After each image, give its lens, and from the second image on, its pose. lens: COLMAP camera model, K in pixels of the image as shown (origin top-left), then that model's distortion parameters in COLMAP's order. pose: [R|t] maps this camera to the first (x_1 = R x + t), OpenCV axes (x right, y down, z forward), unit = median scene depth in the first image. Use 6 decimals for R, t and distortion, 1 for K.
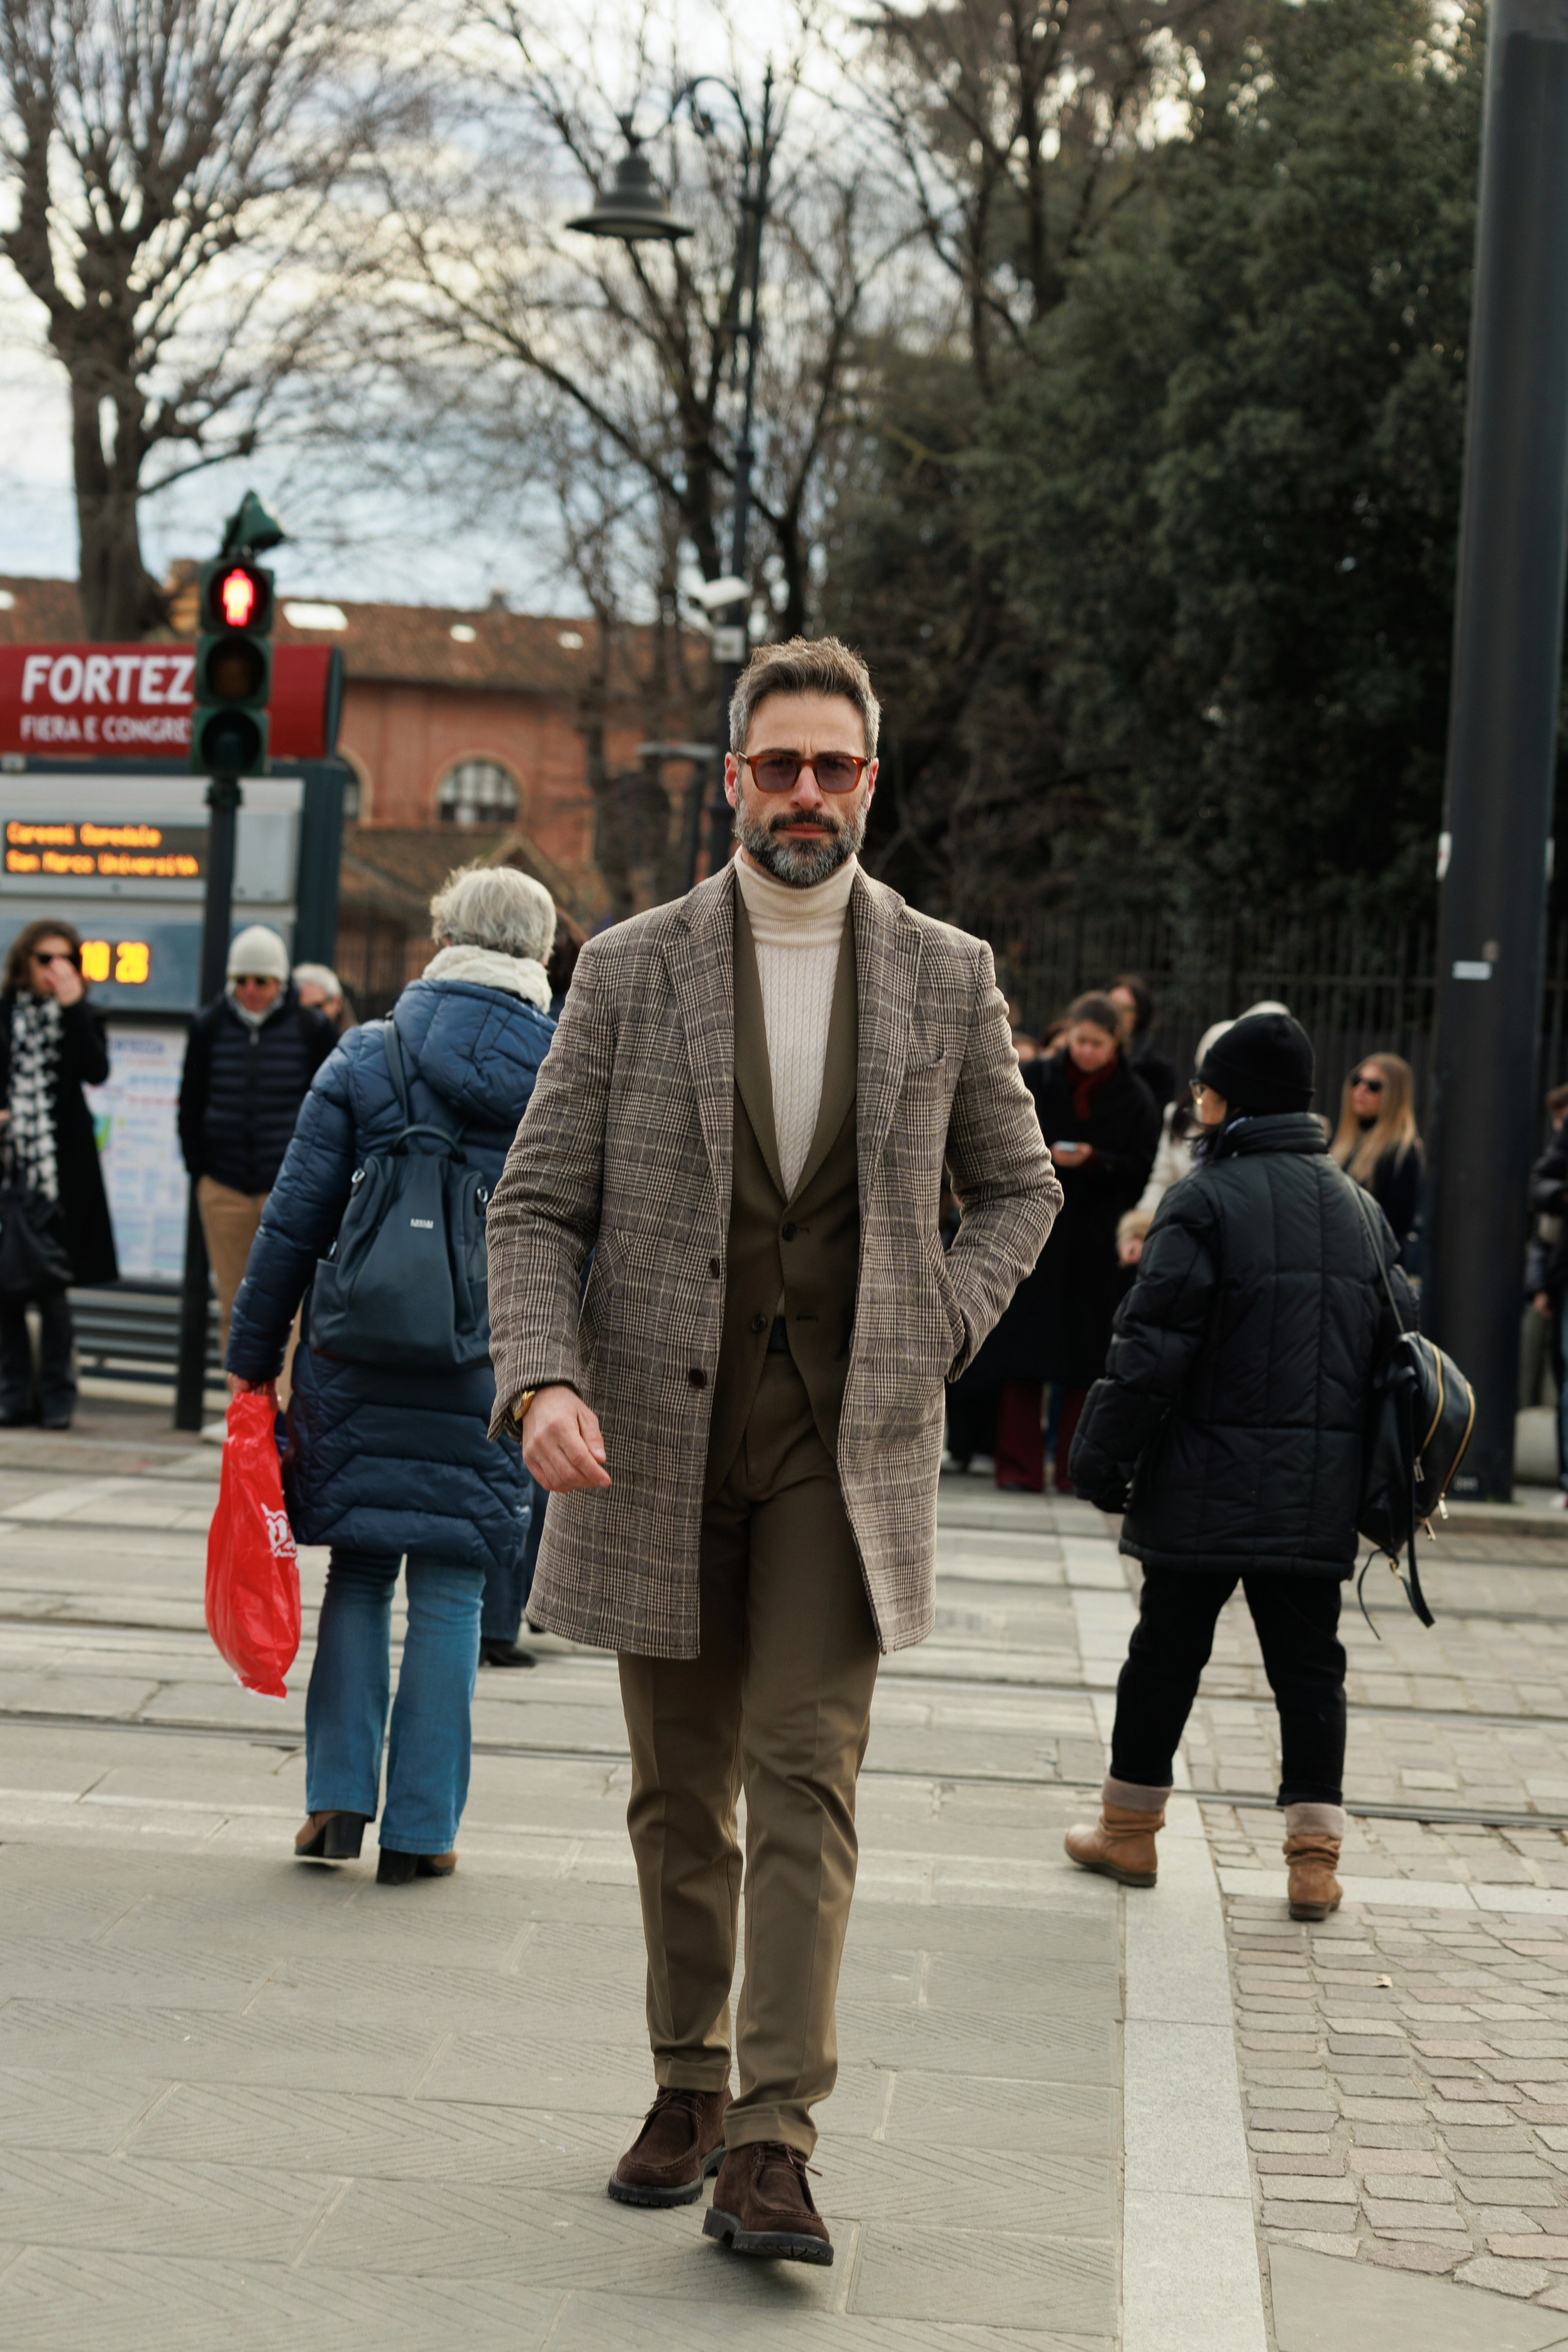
lens RADIAL K [[4705.0, 0, 690.9], [0, 4705.0, 1174.9], [0, 0, 1]] dist [0.016431, -0.026686]
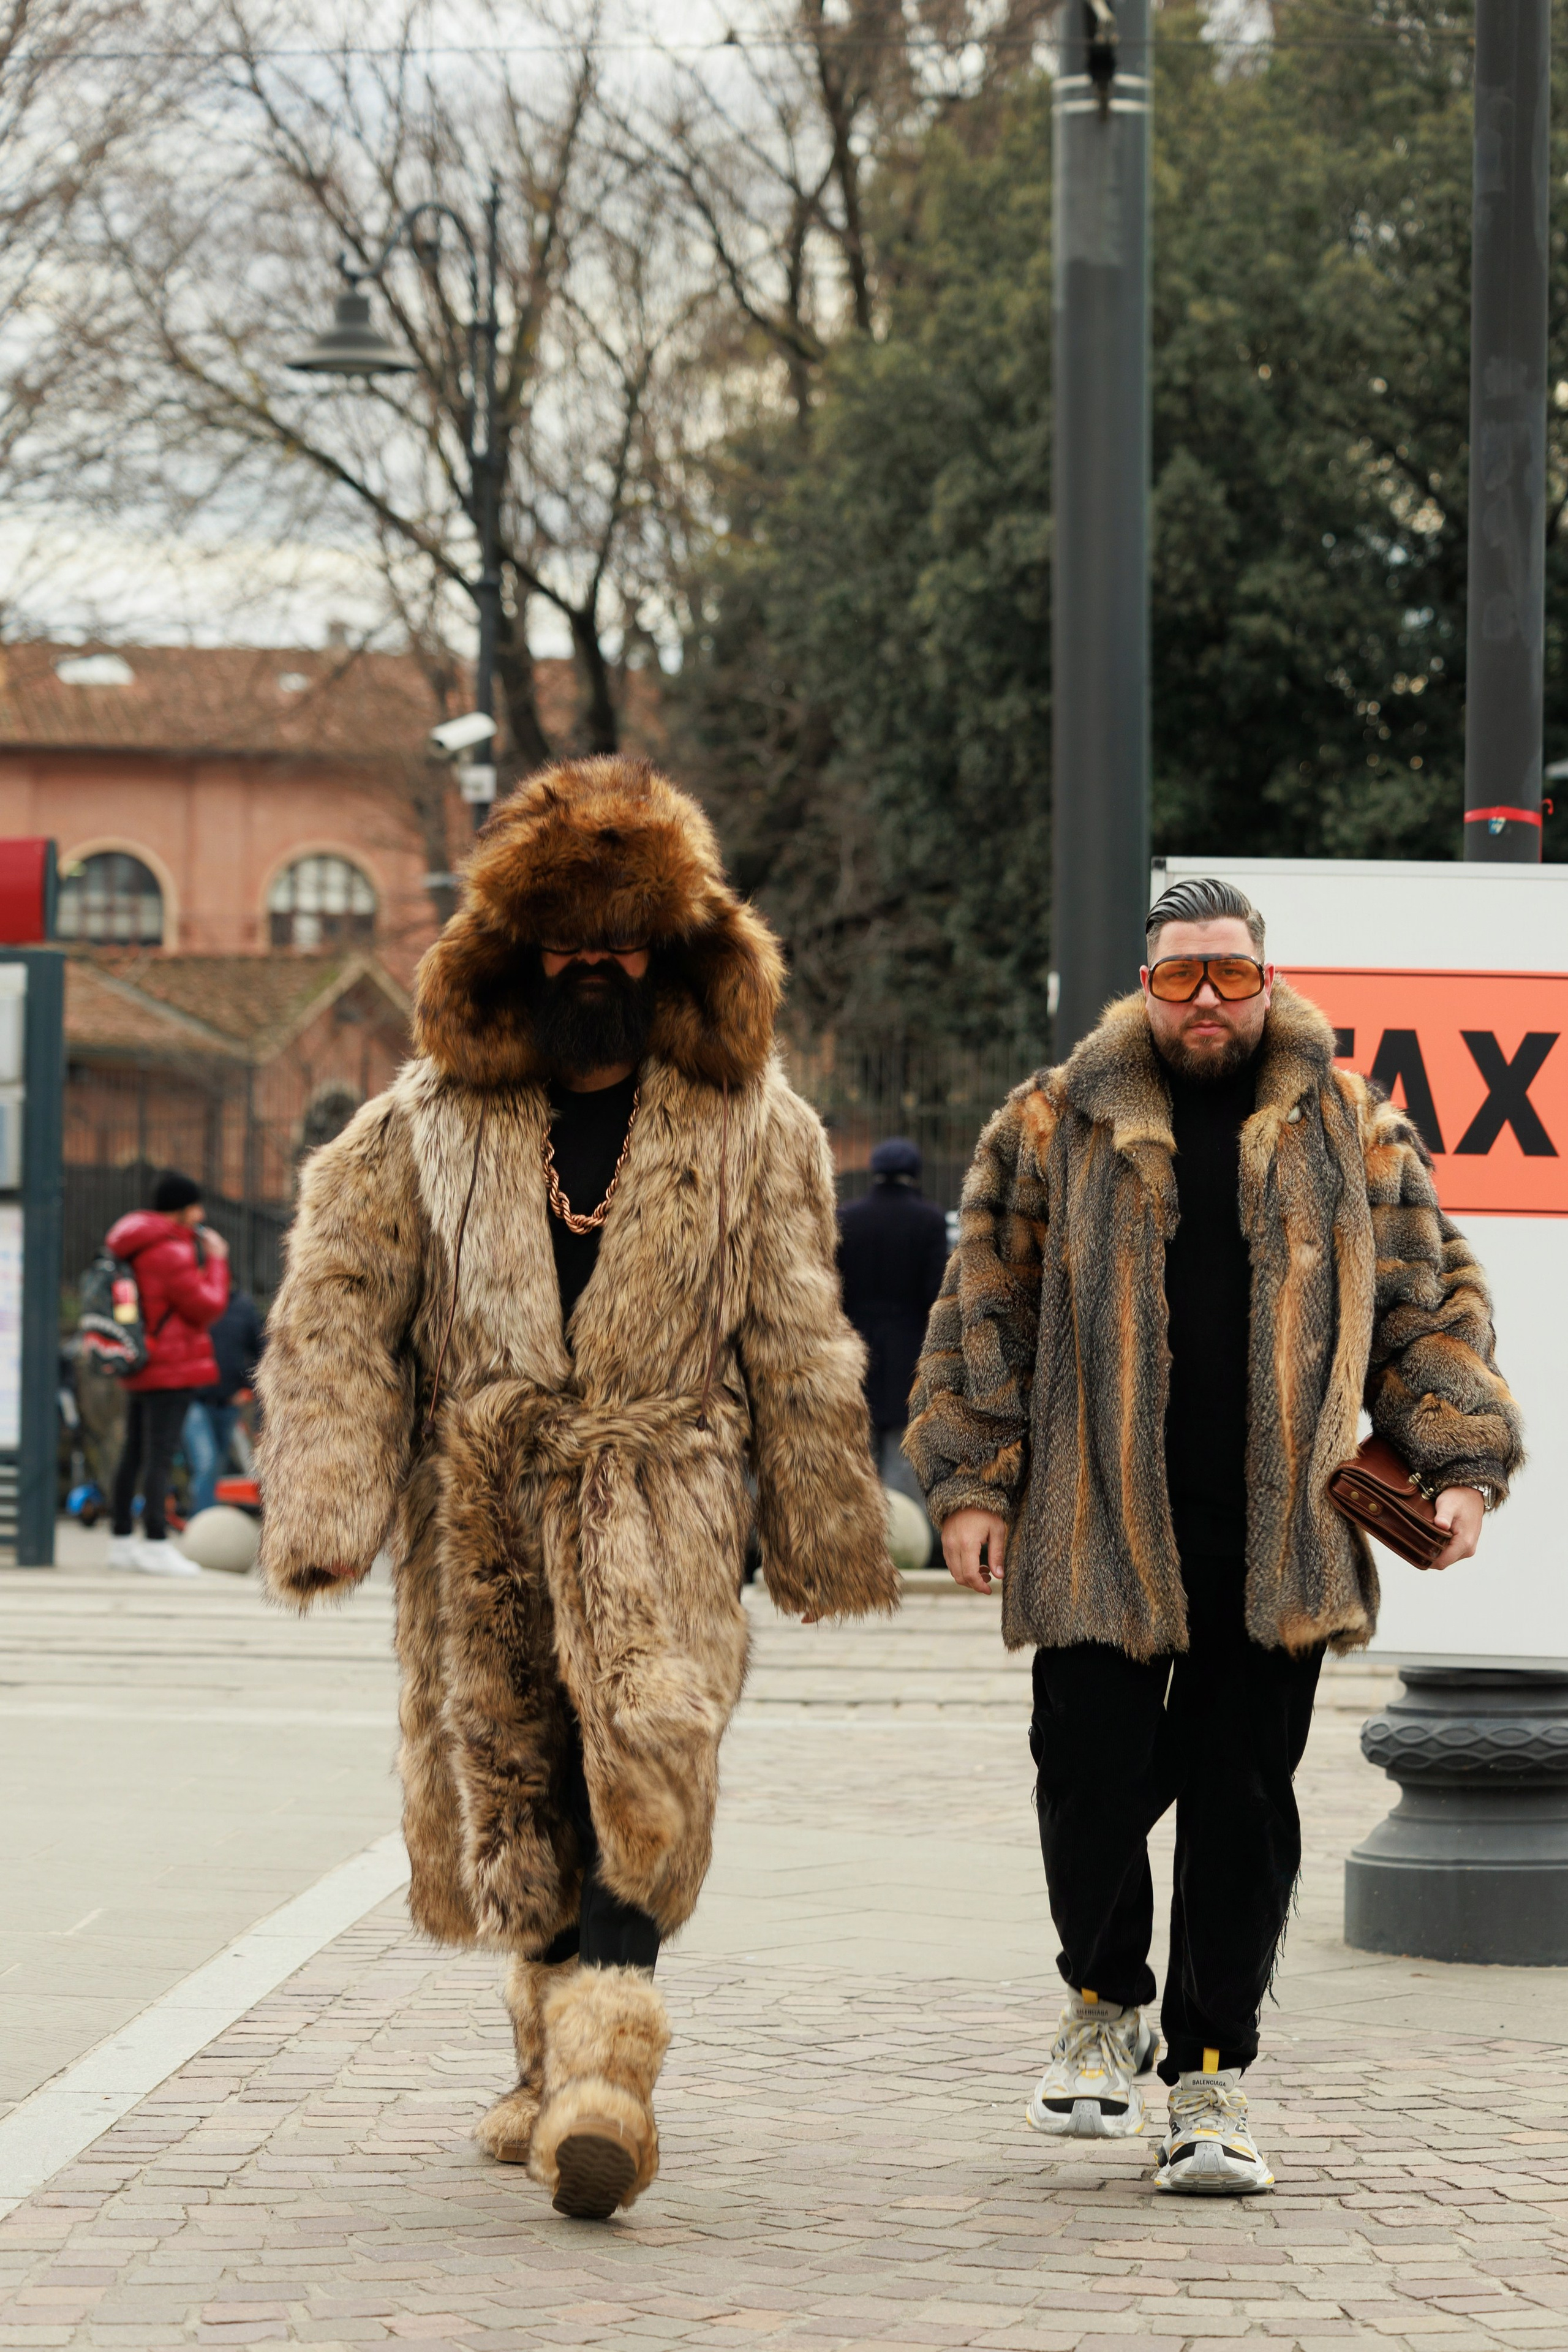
lens RADIAL K [[6874.9, 0, 733.3], [0, 6874.9, 1178.8], [0, 0, 1]] dist [-0.078489, -1.035696]
pose [[0.999095, -0.041962, 0.006886, 0.036437], [0.042178, 0.998496, -0.035024, 0.014254], [-0.005406, 0.035283, 0.999363, -0.302276]]
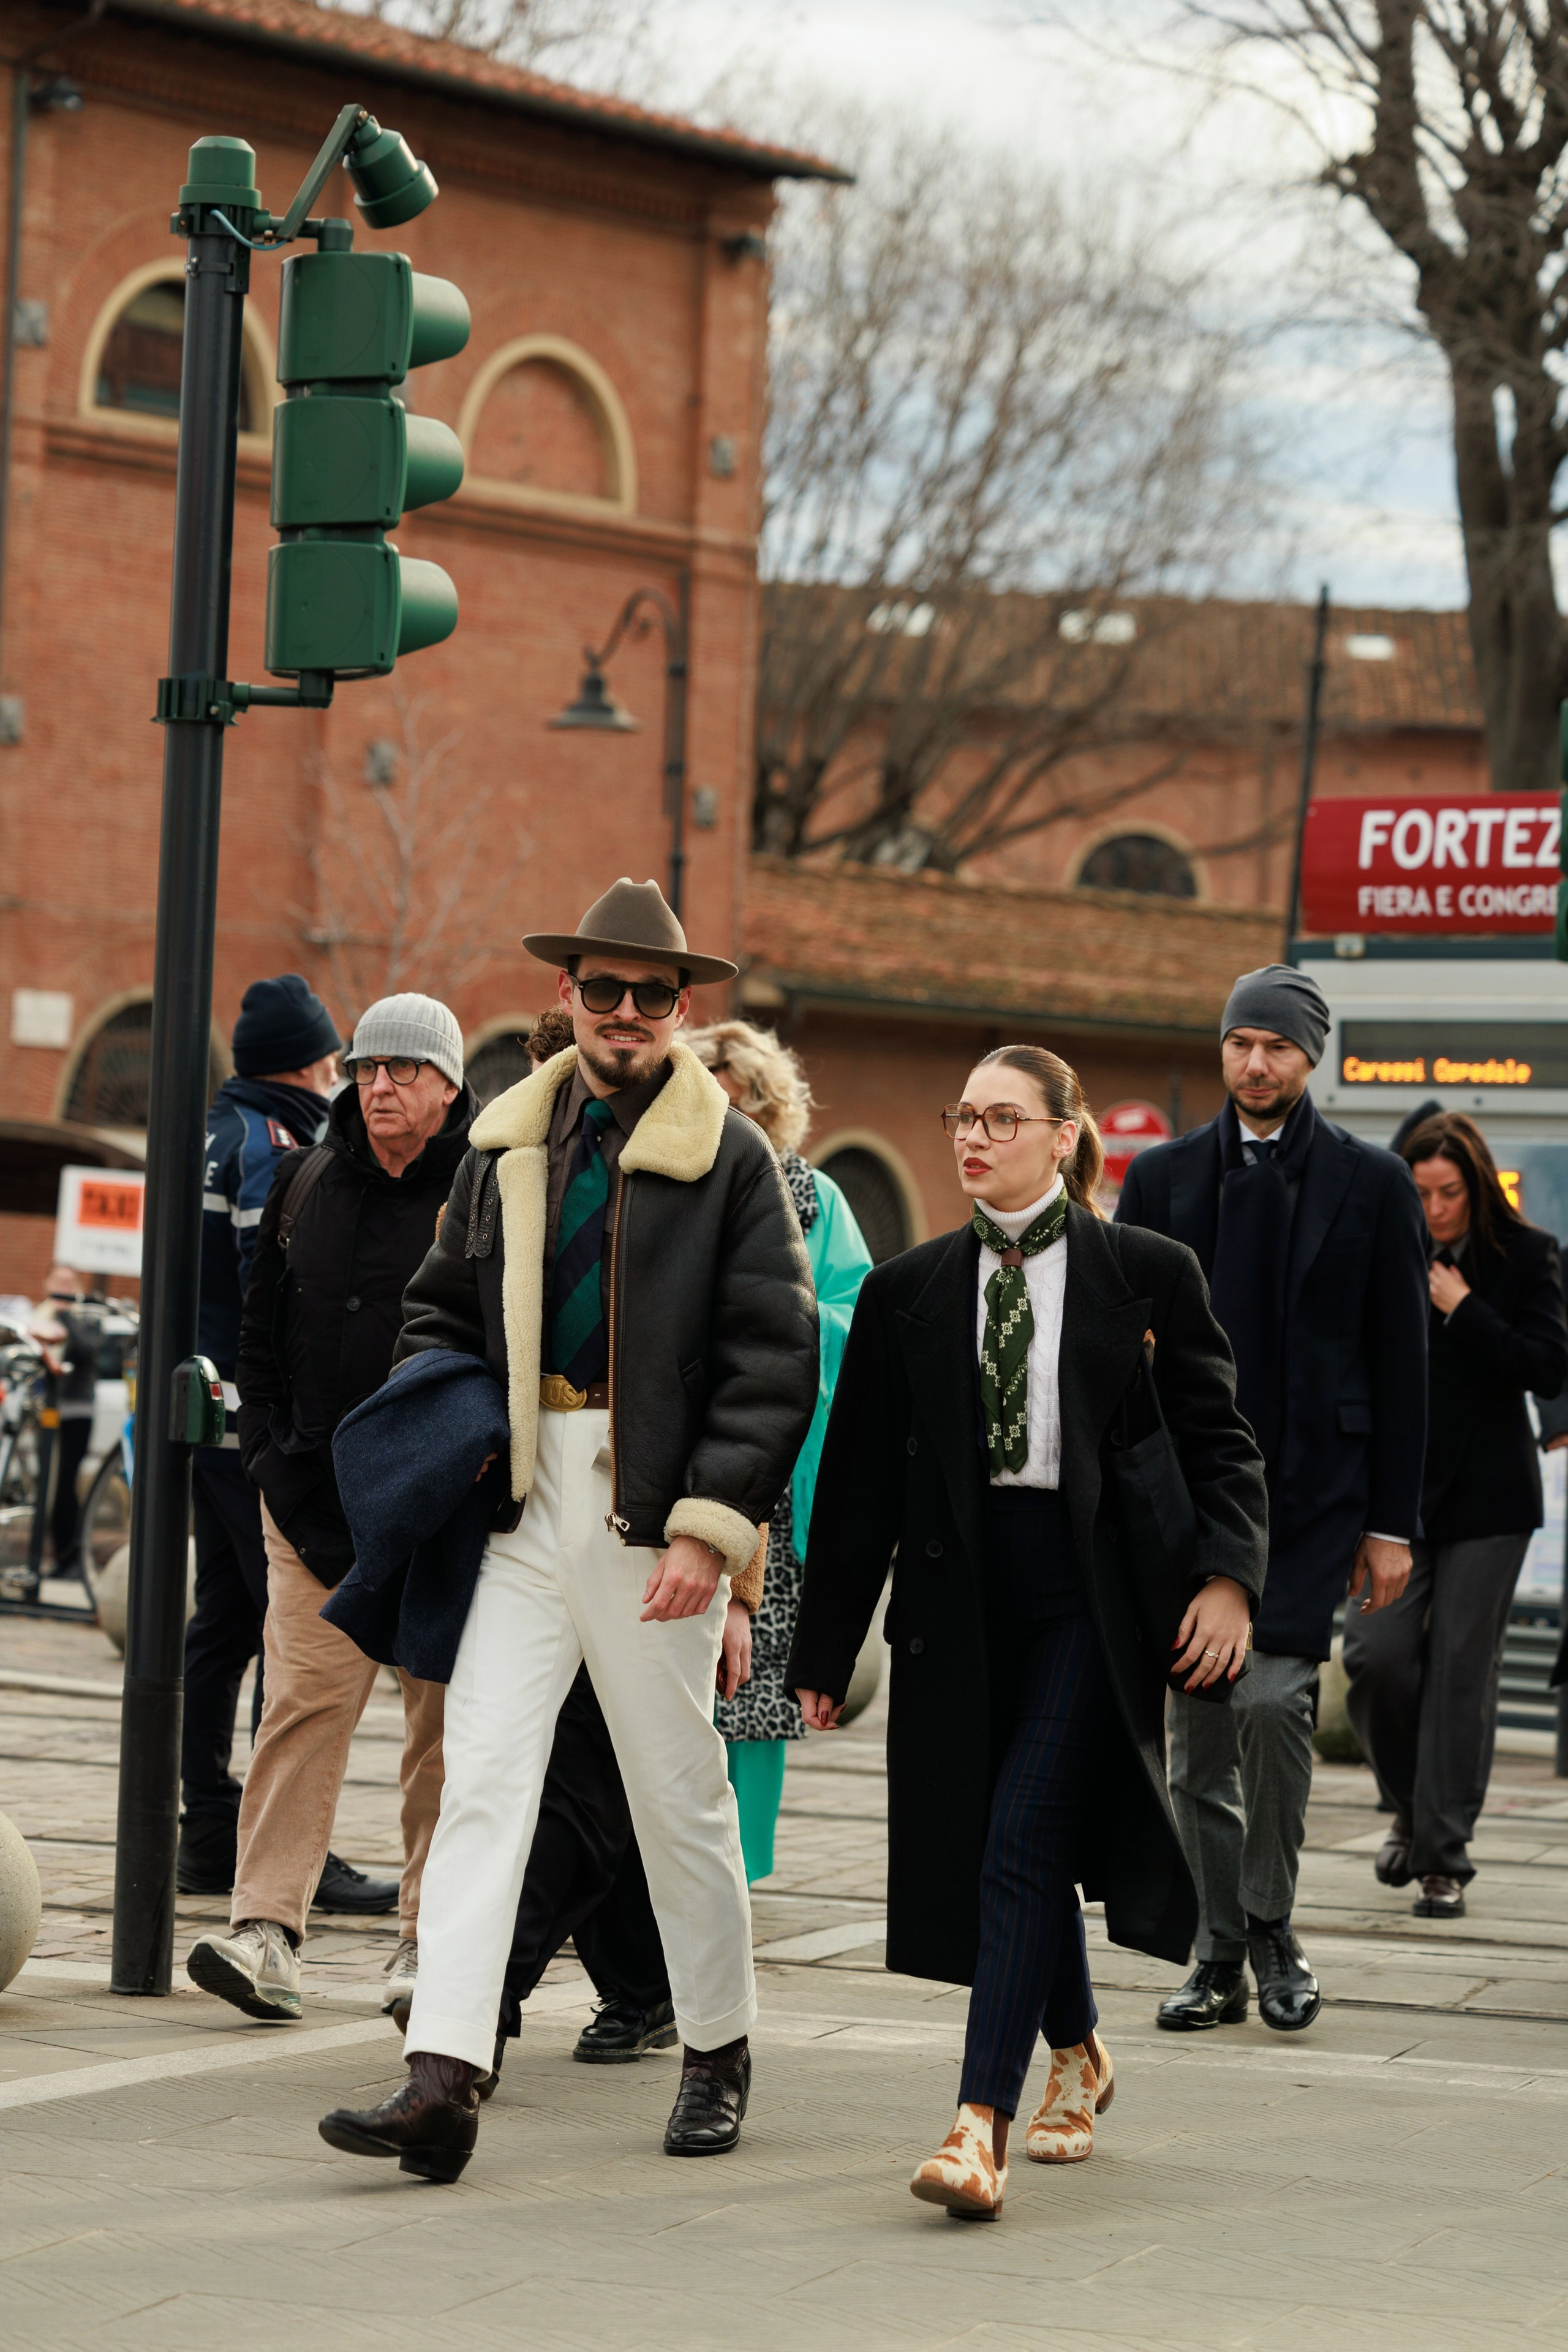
lens RADIAL K [[7515.9, 0, 784.0], [0, 7515.9, 1176.0], [0, 0, 1]] dist [-0.256206, -1.203078]
pose [[0.974283, -0.022734, -0.224180, 0.025967], [0.012053, 0.998731, -0.048896, 0.006622], [0.225007, 0.044937, 0.973320, -0.141000]]
